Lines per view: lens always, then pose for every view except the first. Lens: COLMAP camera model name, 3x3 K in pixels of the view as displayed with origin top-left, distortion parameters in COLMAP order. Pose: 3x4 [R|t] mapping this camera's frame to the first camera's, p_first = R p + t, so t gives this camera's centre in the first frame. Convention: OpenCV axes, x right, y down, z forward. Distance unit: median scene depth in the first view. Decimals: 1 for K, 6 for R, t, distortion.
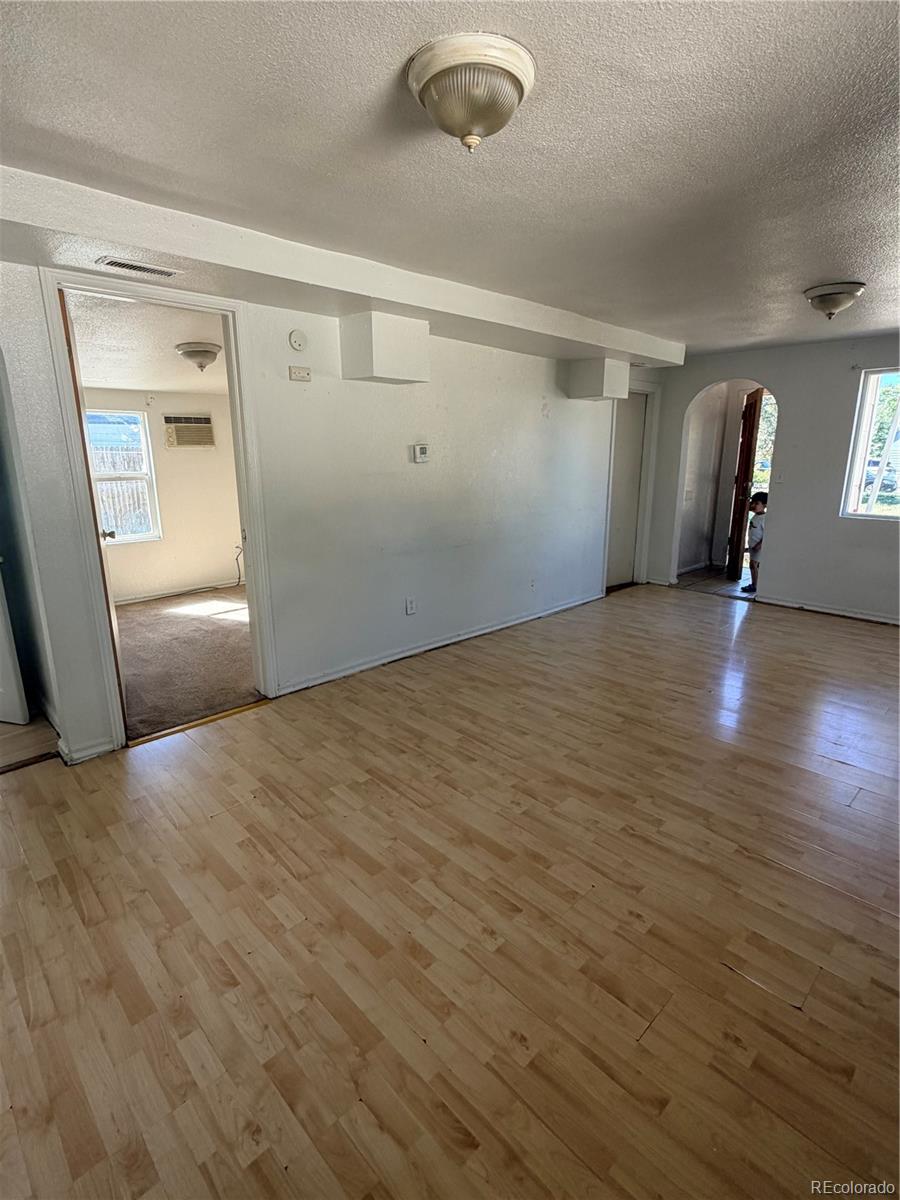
lens RADIAL K [[593.9, 0, 455.4], [0, 593.9, 603.4], [0, 0, 1]] dist [0.001356, -0.000358]
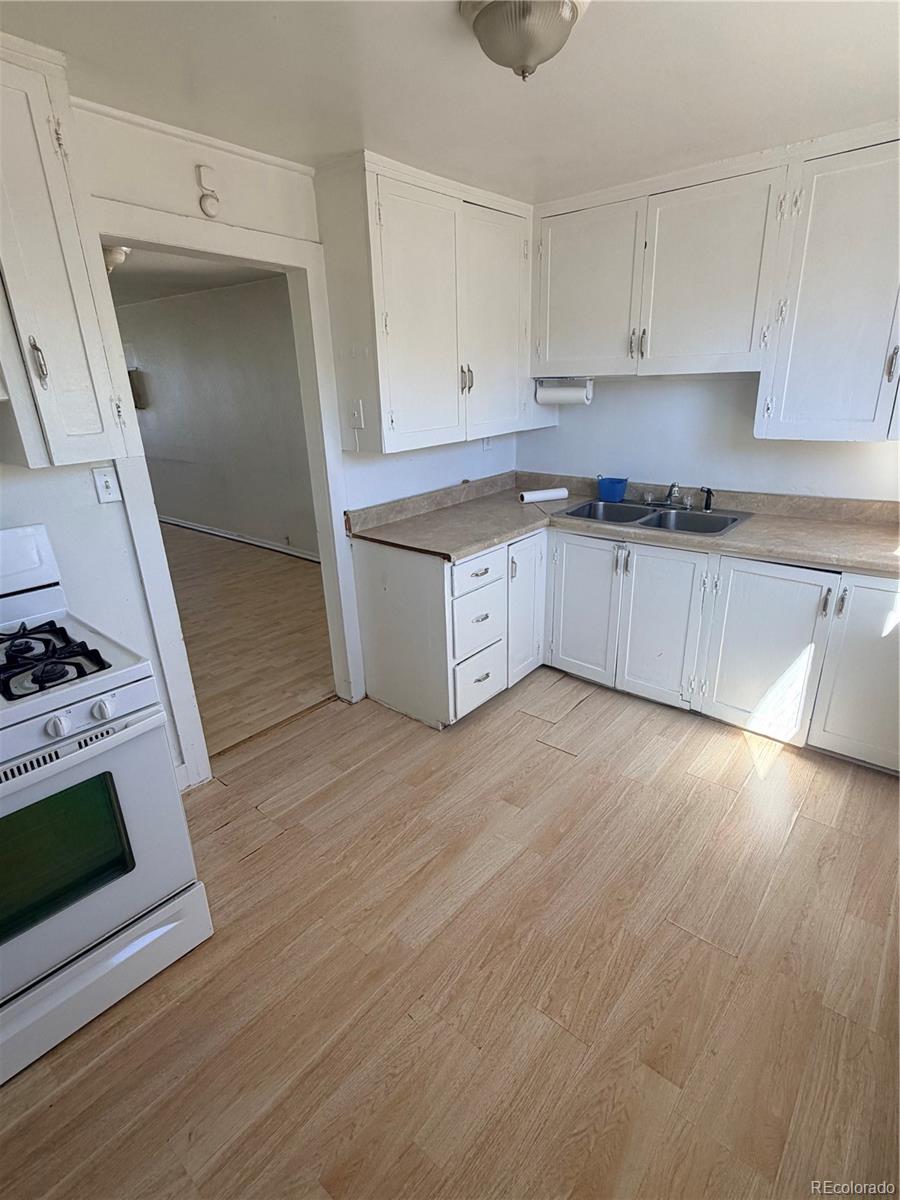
lens RADIAL K [[593.9, 0, 453.0], [0, 593.9, 598.4], [0, 0, 1]] dist [0.001356, -0.000358]
pose [[-0.100054, -0.348348, 0.932010, -1.392153], [0.281446, 0.888546, 0.362317, -0.040970], [-0.954346, 0.298562, 0.009139, 0.020507]]
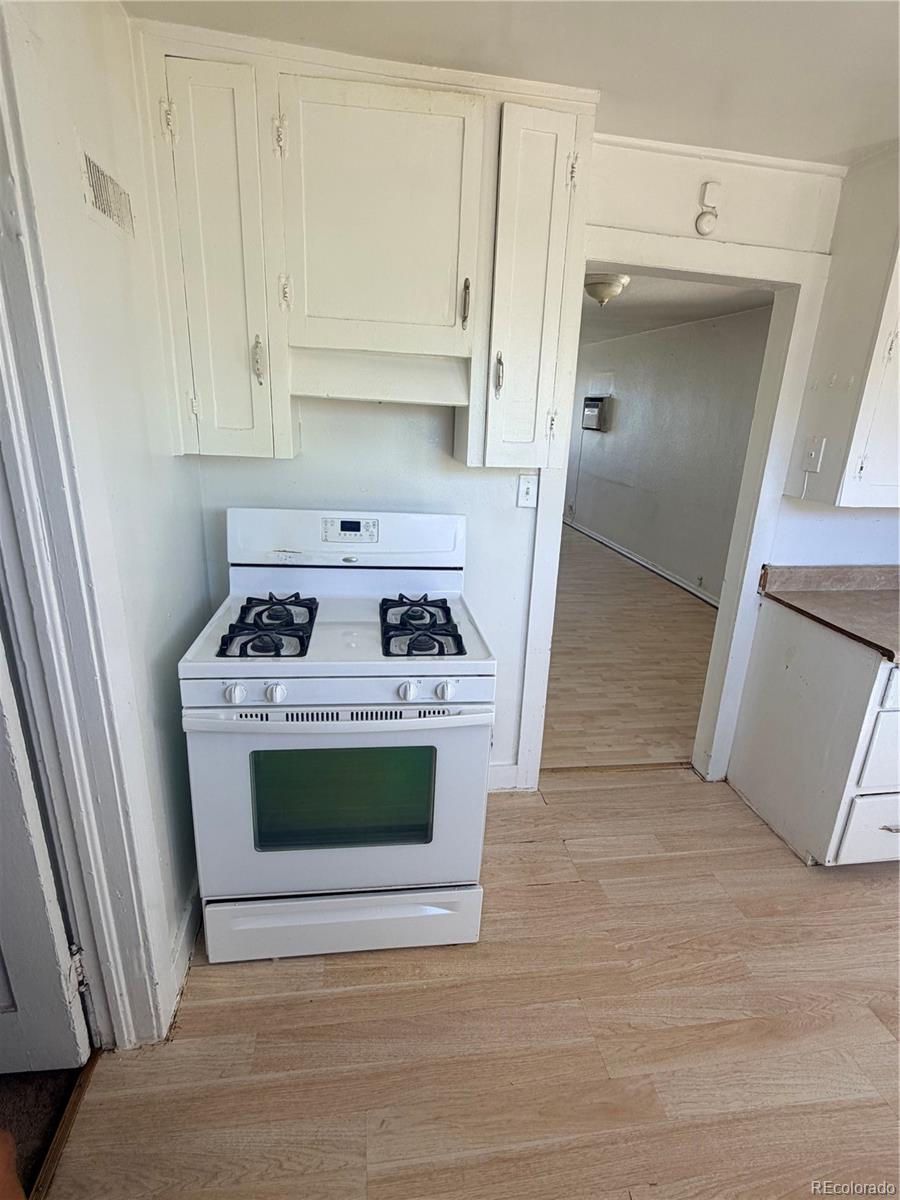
lens RADIAL K [[593.9, 0, 454.7], [0, 593.9, 597.5], [0, 0, 1]] dist [0.001356, -0.000358]
pose [[0.580714, -0.228373, 0.781420, -1.322244], [0.170543, 0.972677, 0.157529, -0.023572], [-0.796044, 0.041787, 0.603794, 0.000834]]
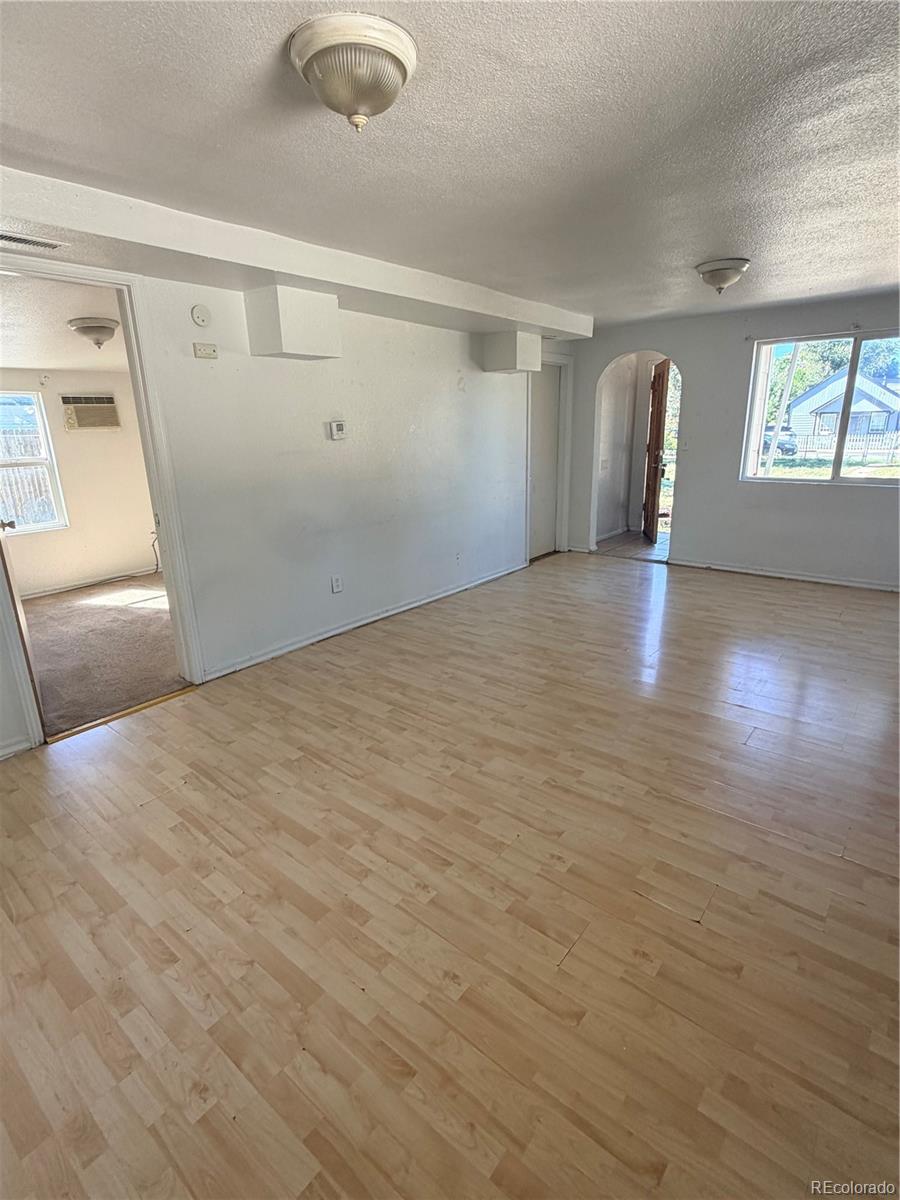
lens RADIAL K [[593.9, 0, 451.7], [0, 593.9, 601.8], [0, 0, 1]] dist [0.001356, -0.000358]
pose [[0.993089, -0.053944, 0.104233, 0.017620], [0.049915, 0.997916, 0.040883, 0.004228], [-0.106221, -0.035398, 0.993712, -0.026982]]
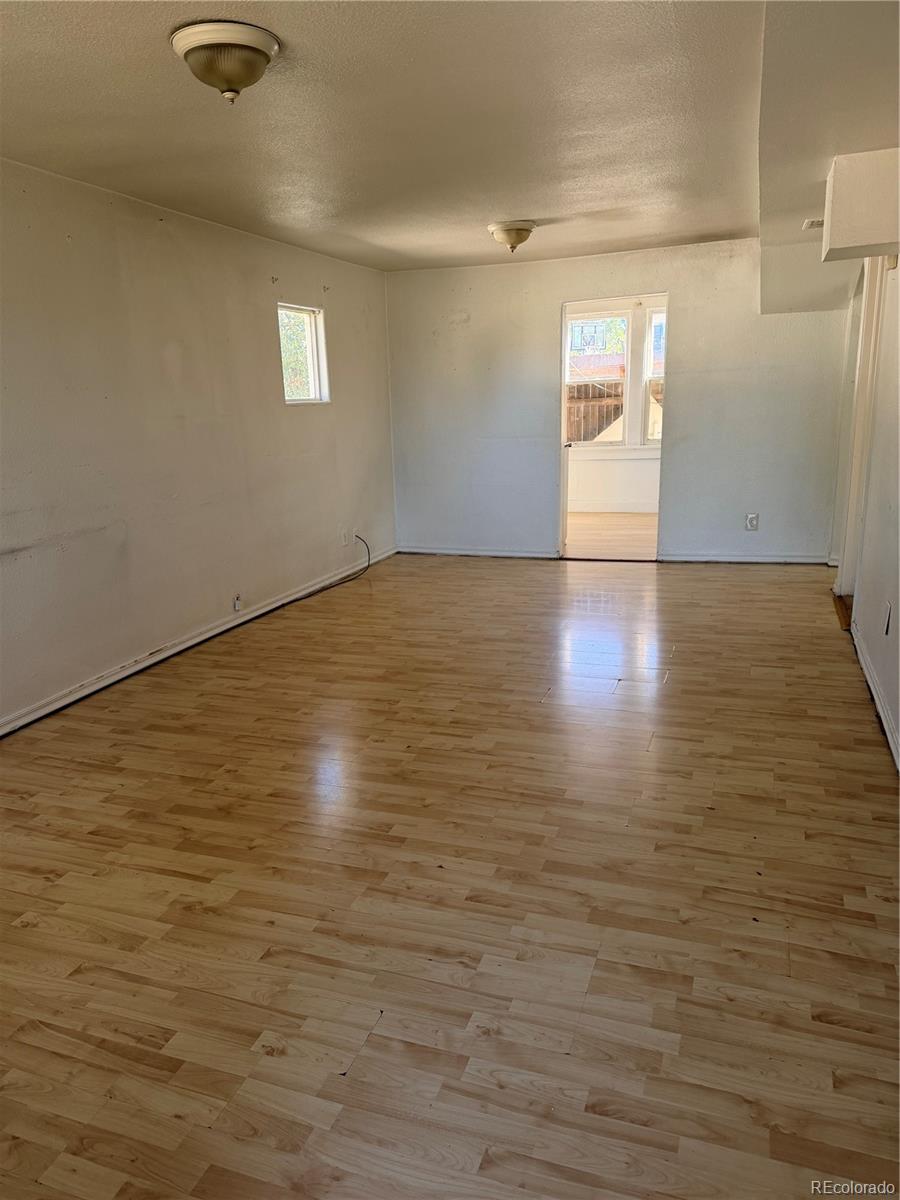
lens RADIAL K [[845.6, 0, 440.9], [0, 845.6, 611.3], [0, 0, 1]] dist [0.044033, -0.053319]
pose [[-0.904779, 0.137874, -0.402946, 0.991394], [-0.074016, 0.880841, 0.467590, -0.545483], [0.419400, 0.452890, -0.786762, 2.215138]]
